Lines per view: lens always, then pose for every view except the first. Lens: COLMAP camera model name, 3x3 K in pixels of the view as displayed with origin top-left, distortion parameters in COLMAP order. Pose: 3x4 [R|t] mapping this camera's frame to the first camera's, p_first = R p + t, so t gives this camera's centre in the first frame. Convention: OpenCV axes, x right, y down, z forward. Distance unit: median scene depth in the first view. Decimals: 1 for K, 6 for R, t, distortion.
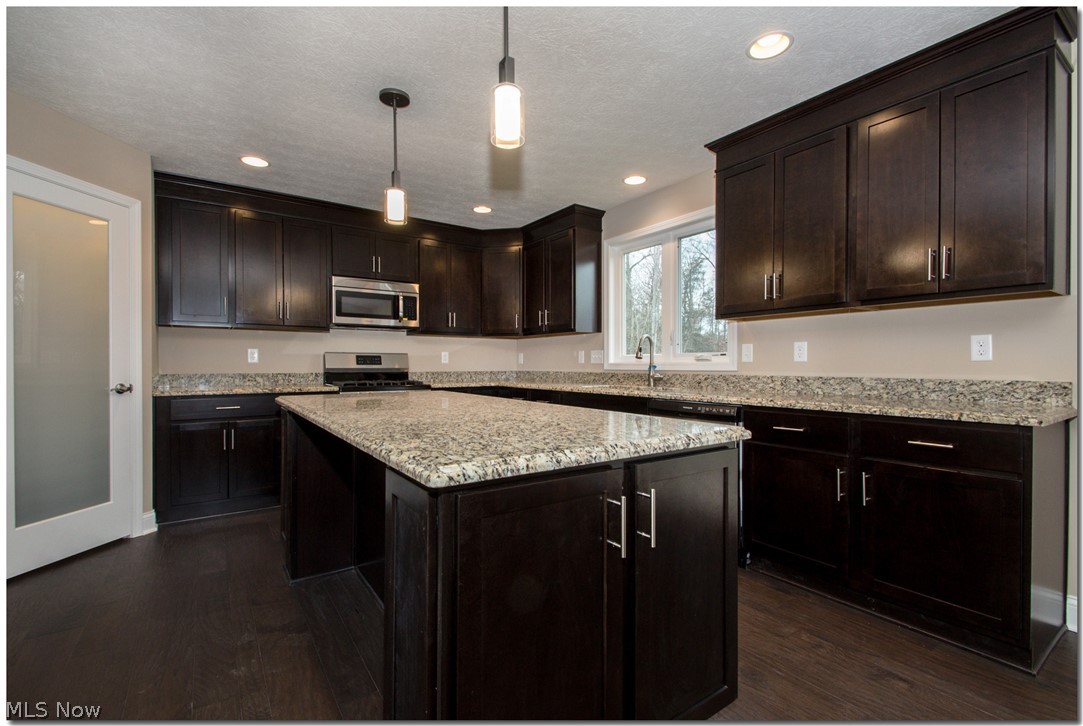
lens RADIAL K [[497.4, 0, 538.2], [0, 497.4, 365.5], [0, 0, 1]] dist [0.014669, -0.003413]
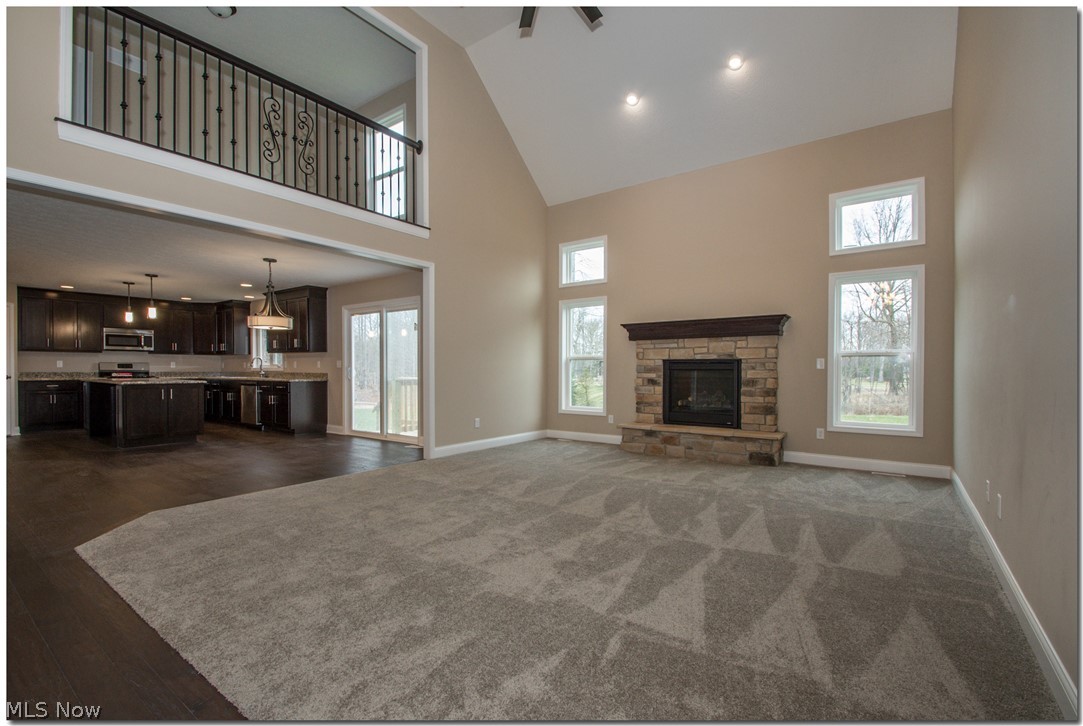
lens RADIAL K [[497.4, 0, 547.0], [0, 497.4, 370.6], [0, 0, 1]] dist [0.014669, -0.003413]
pose [[0.943926, 0.000818, 0.330157, 0.704511], [-0.001673, 0.999996, 0.002304, 0.000773], [-0.330154, -0.002727, 0.943923, -1.740658]]
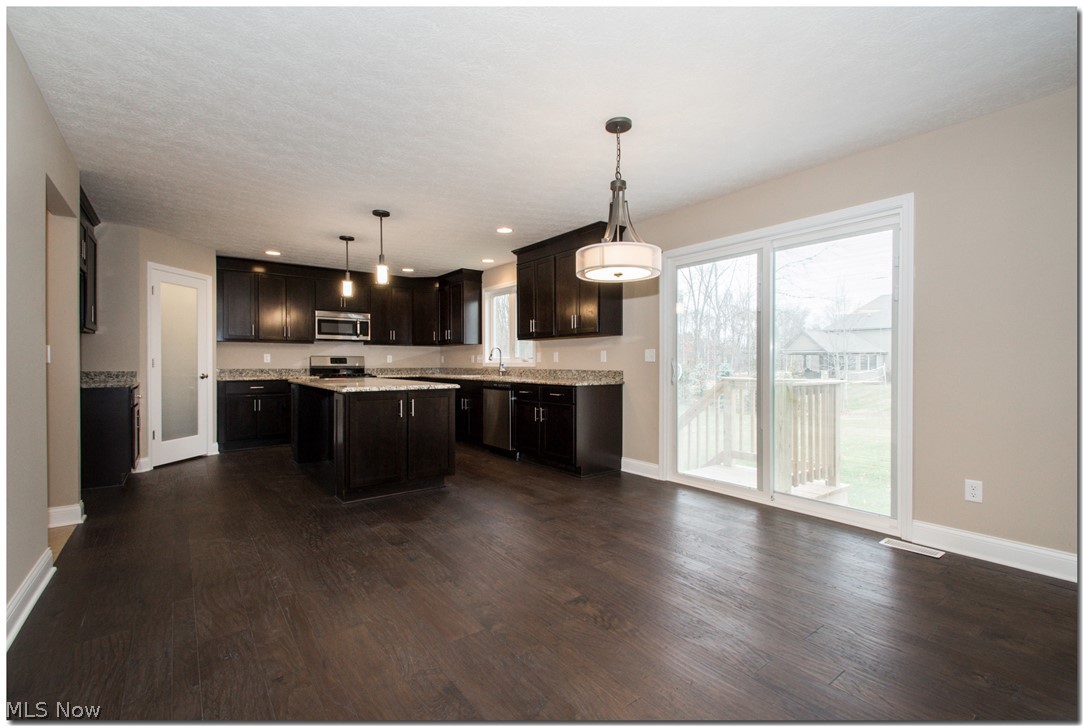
lens RADIAL K [[497.4, 0, 543.4], [0, 497.4, 358.6], [0, 0, 1]] dist [0.014669, -0.003413]
pose [[0.999078, -0.000213, 0.042940, 0.276582], [0.000714, 0.999932, -0.011648, 0.001650], [-0.042934, 0.011667, 0.999010, -0.699613]]
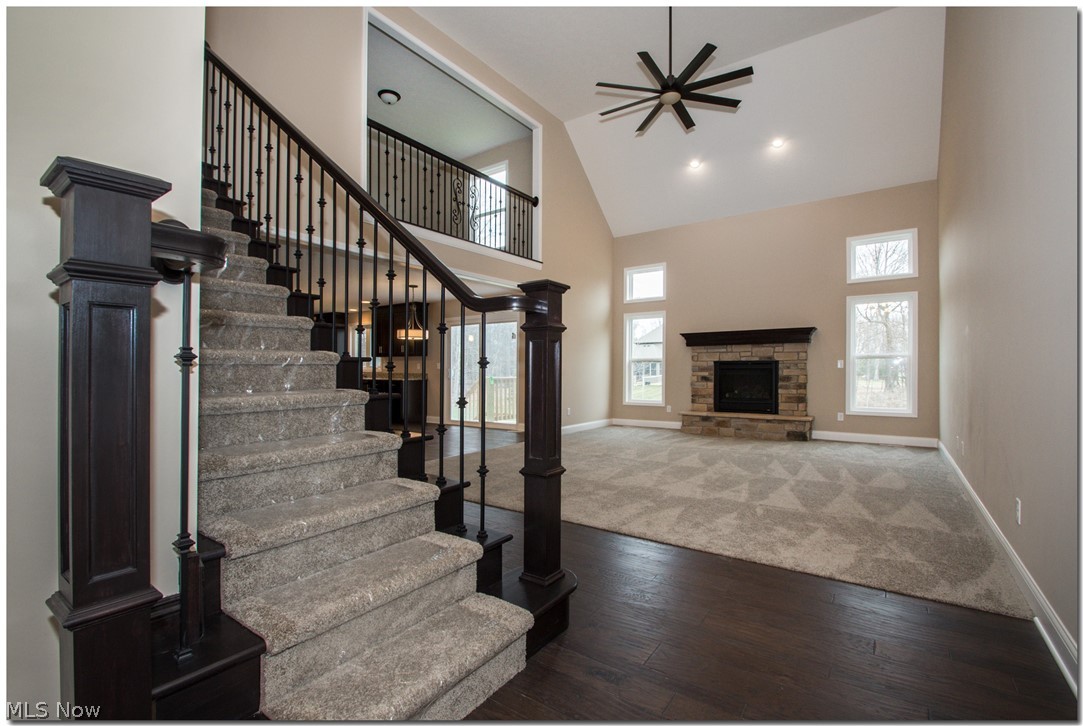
lens RADIAL K [[497.4, 0, 545.8], [0, 497.4, 369.6], [0, 0, 1]] dist [0.014669, -0.003413]
pose [[0.941878, -0.002464, 0.335946, 0.245178], [0.002465, 0.999997, 0.000423, 0.000008], [-0.335946, 0.000429, 0.941881, -2.047833]]
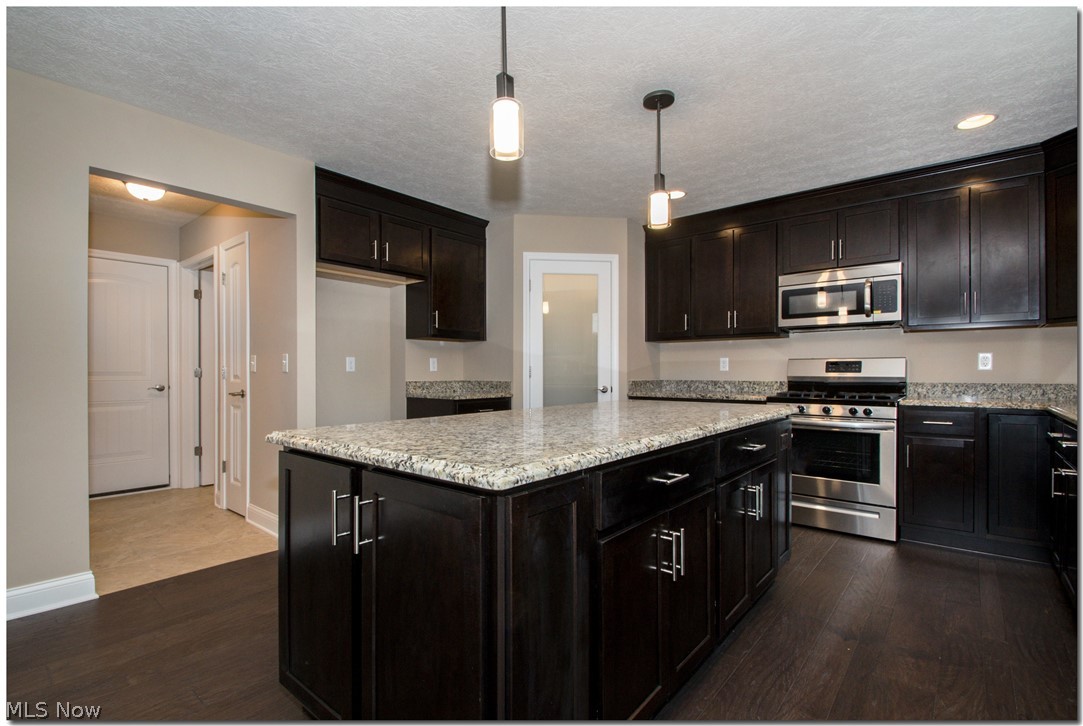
lens RADIAL K [[497.4, 0, 530.4], [0, 497.4, 367.0], [0, 0, 1]] dist [0.014669, -0.003413]
pose [[0.251736, -0.011826, -0.967724, 0.361511], [-0.000066, 0.999925, -0.012237, -0.000469], [0.967796, 0.003145, 0.251716, 0.322606]]
